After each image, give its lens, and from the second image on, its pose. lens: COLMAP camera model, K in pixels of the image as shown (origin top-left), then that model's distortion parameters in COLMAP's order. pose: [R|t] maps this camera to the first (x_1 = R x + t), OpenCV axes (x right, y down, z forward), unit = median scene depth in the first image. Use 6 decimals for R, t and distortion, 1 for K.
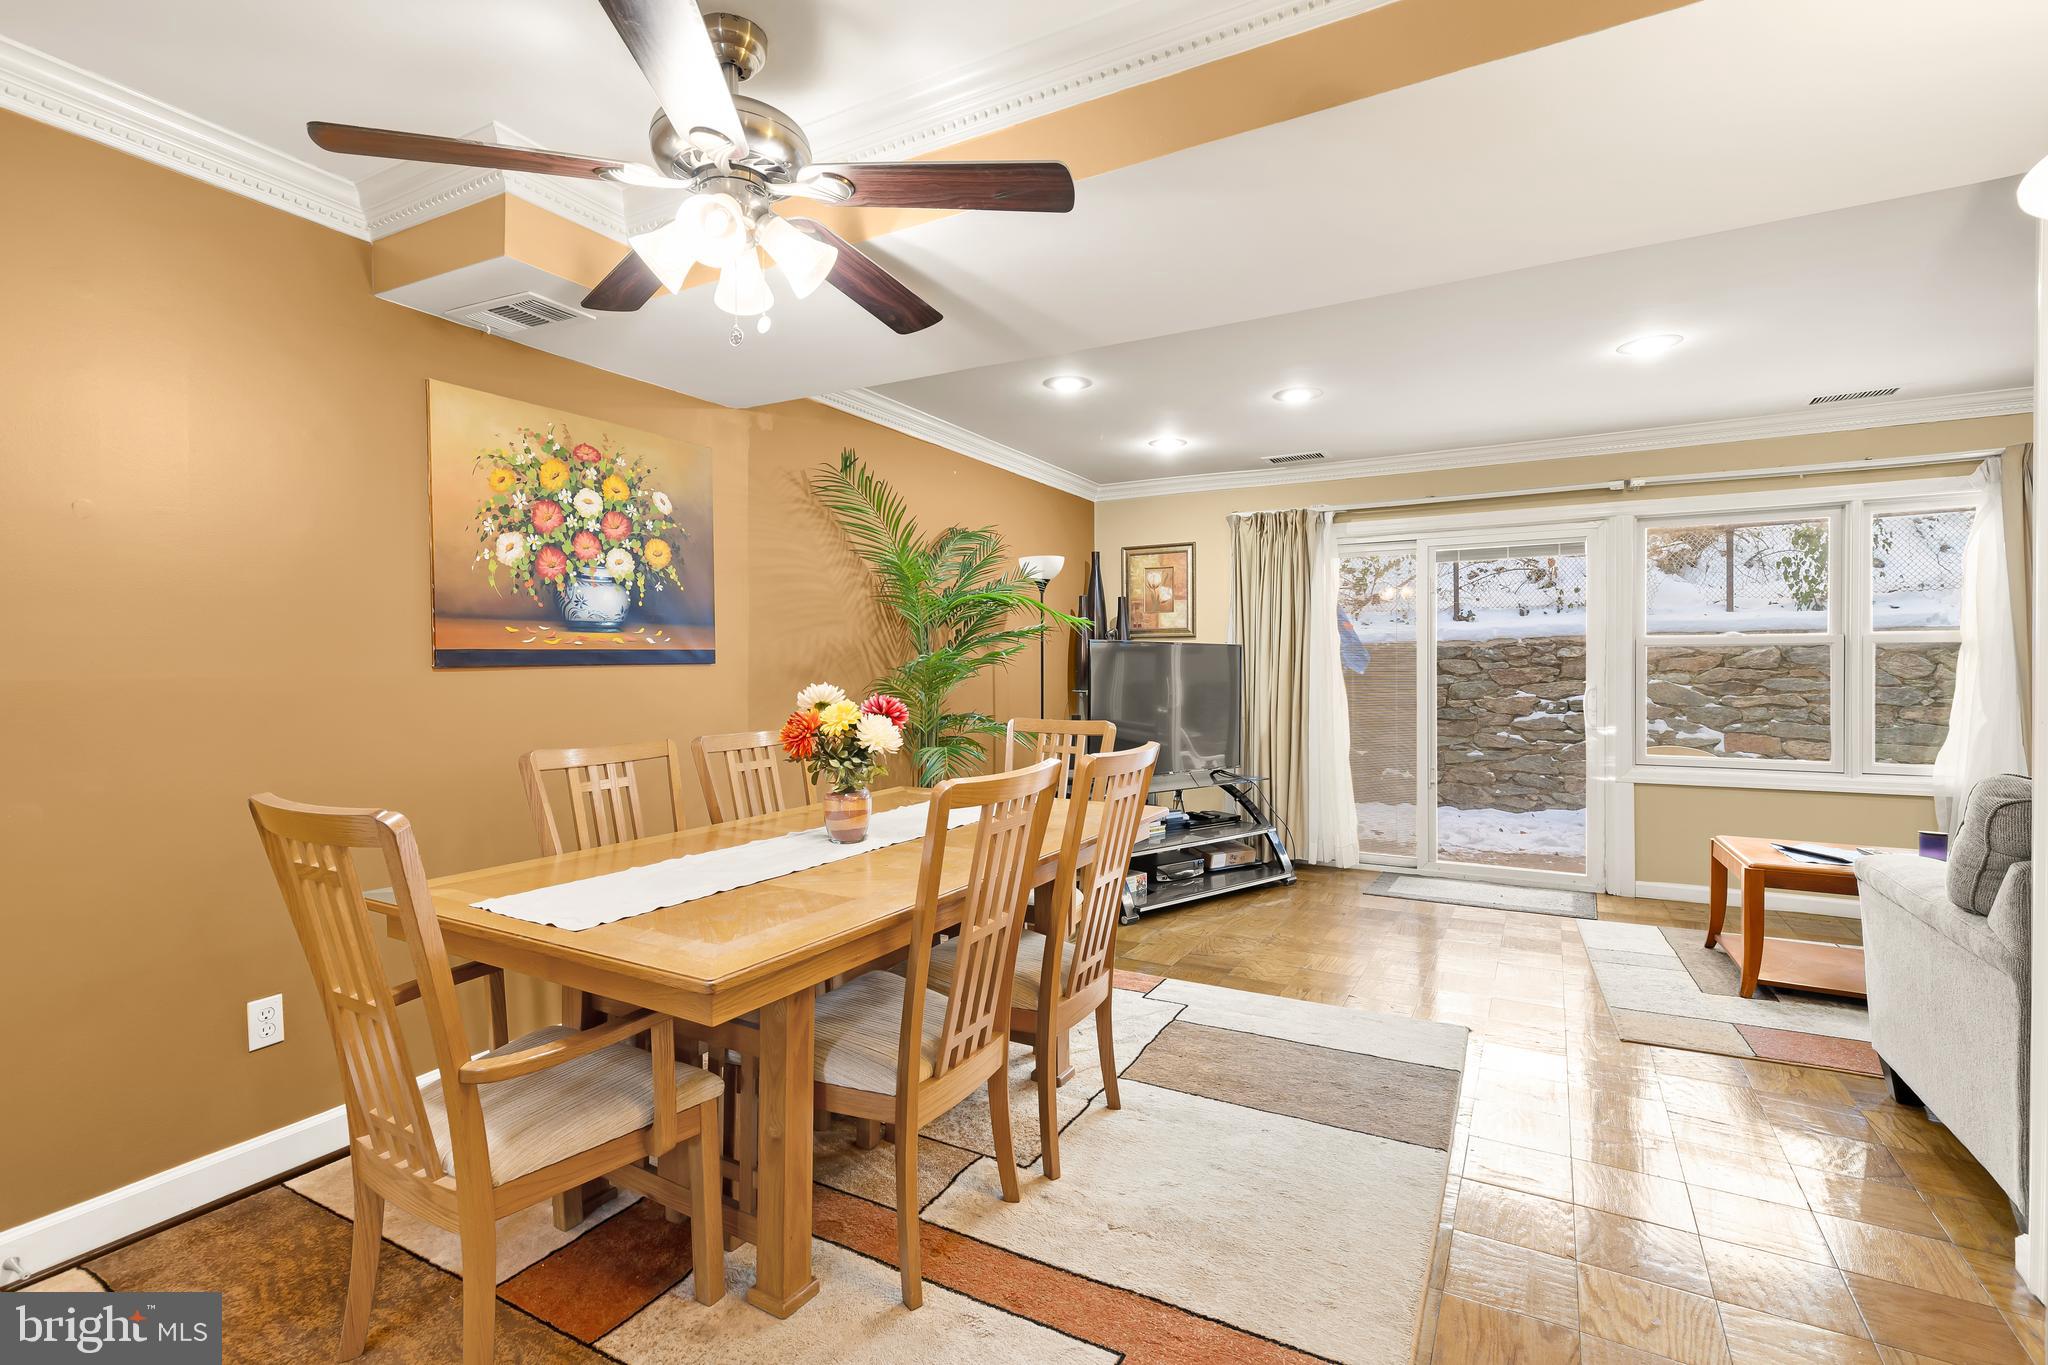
lens RADIAL K [[929.4, 0, 1030.3], [0, 929.4, 666.7], [0, 0, 1]] dist [0.002168, 0.000089]
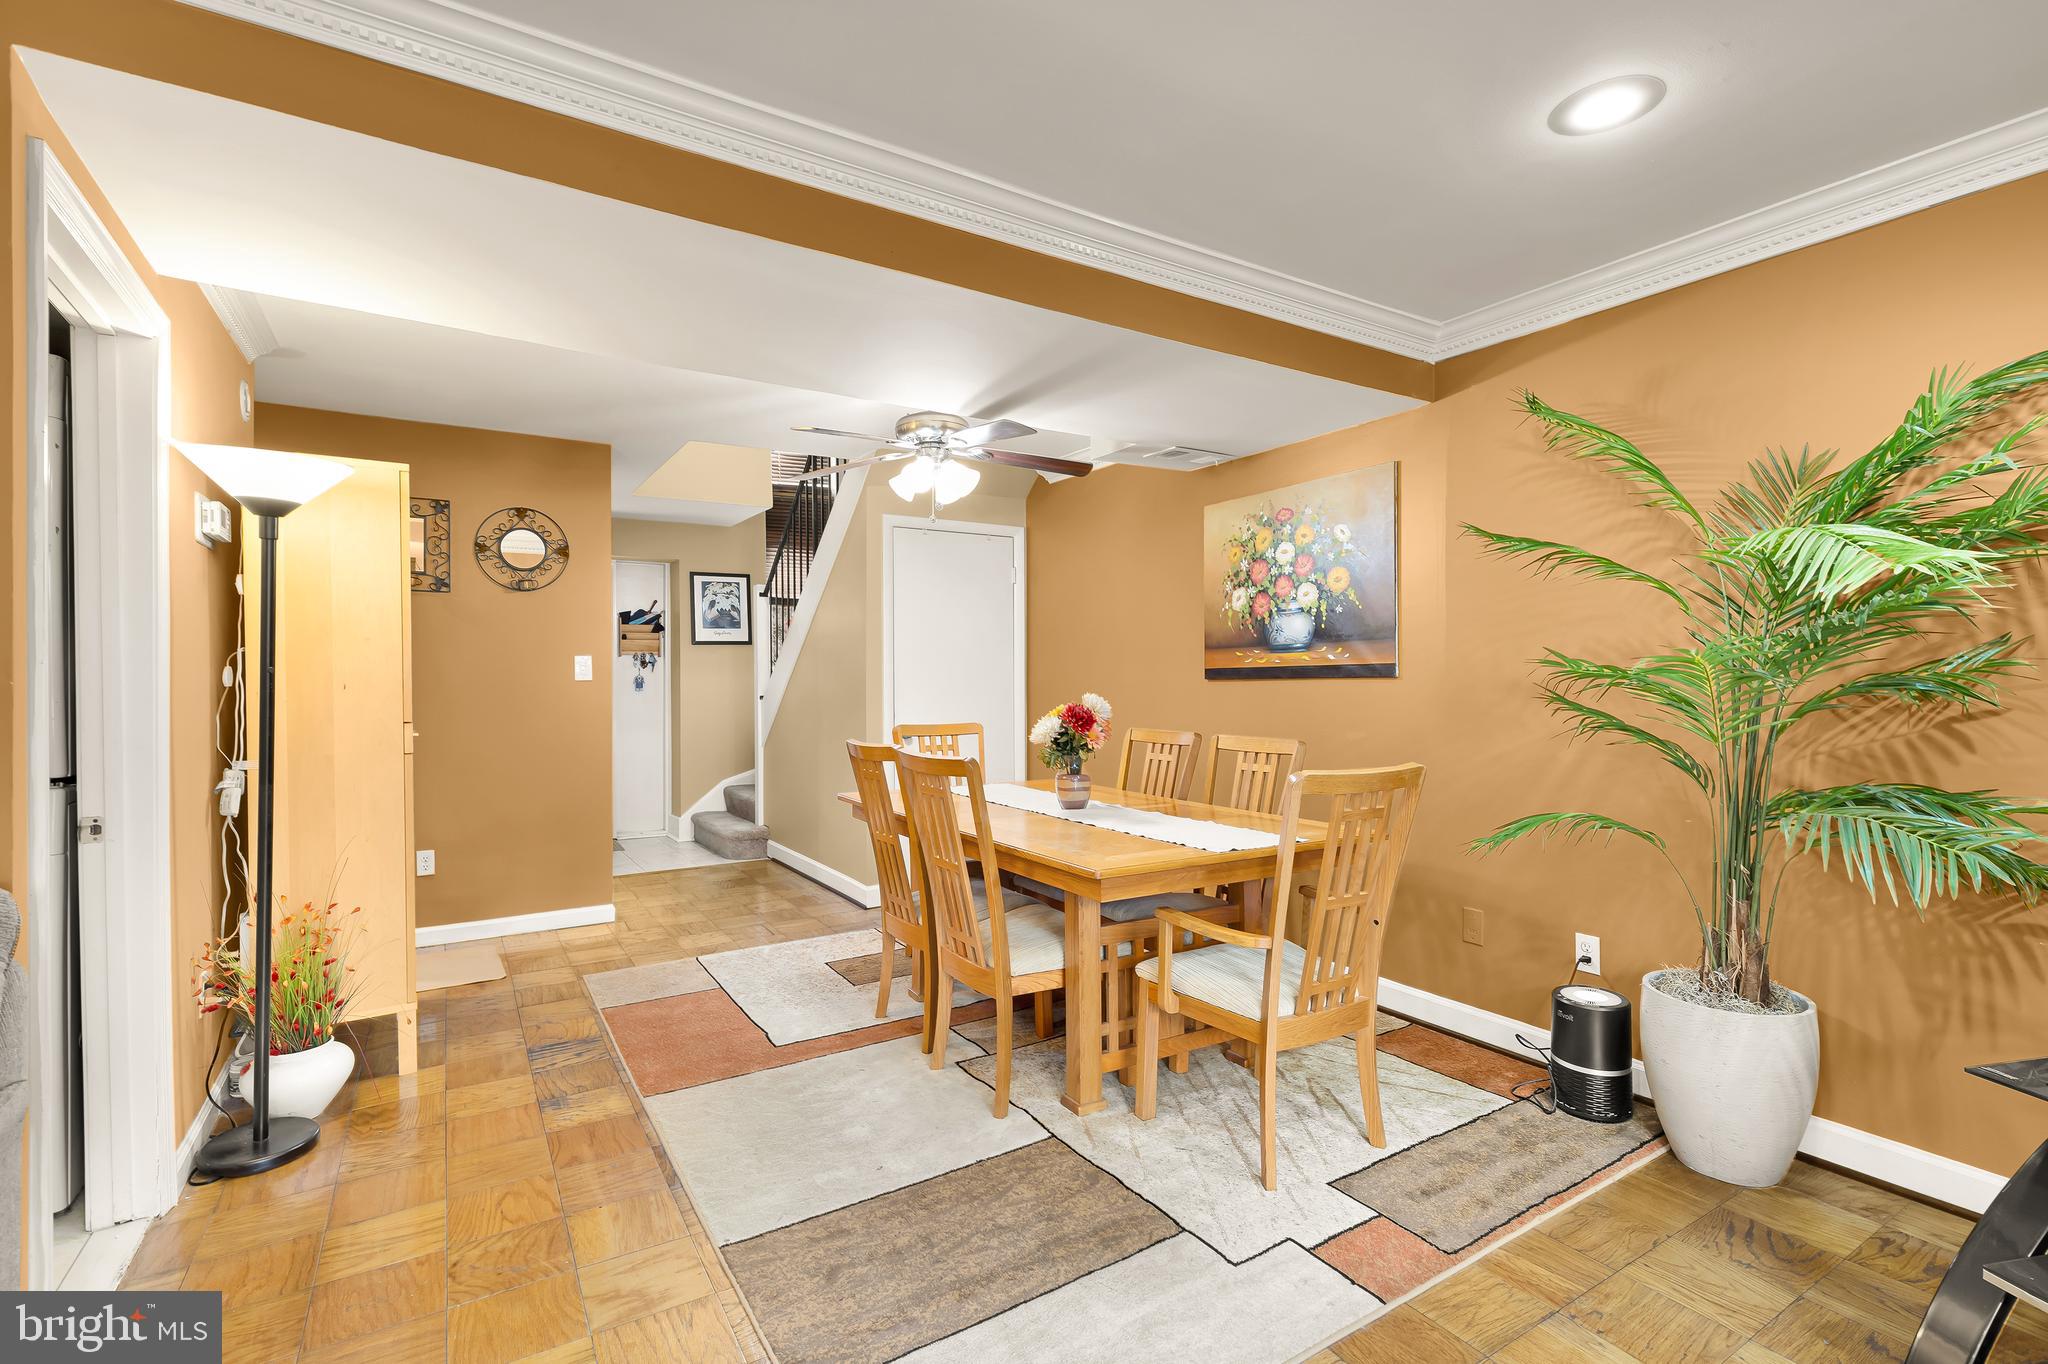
lens RADIAL K [[929.4, 0, 1031.6], [0, 929.4, 685.1], [0, 0, 1]] dist [0.002168, 0.000089]
pose [[-0.480370, 0.010300, -0.877005, 0.839625], [-0.000239, 0.999929, 0.011875, -0.007422], [0.877066, 0.005914, -0.480334, 1.326788]]
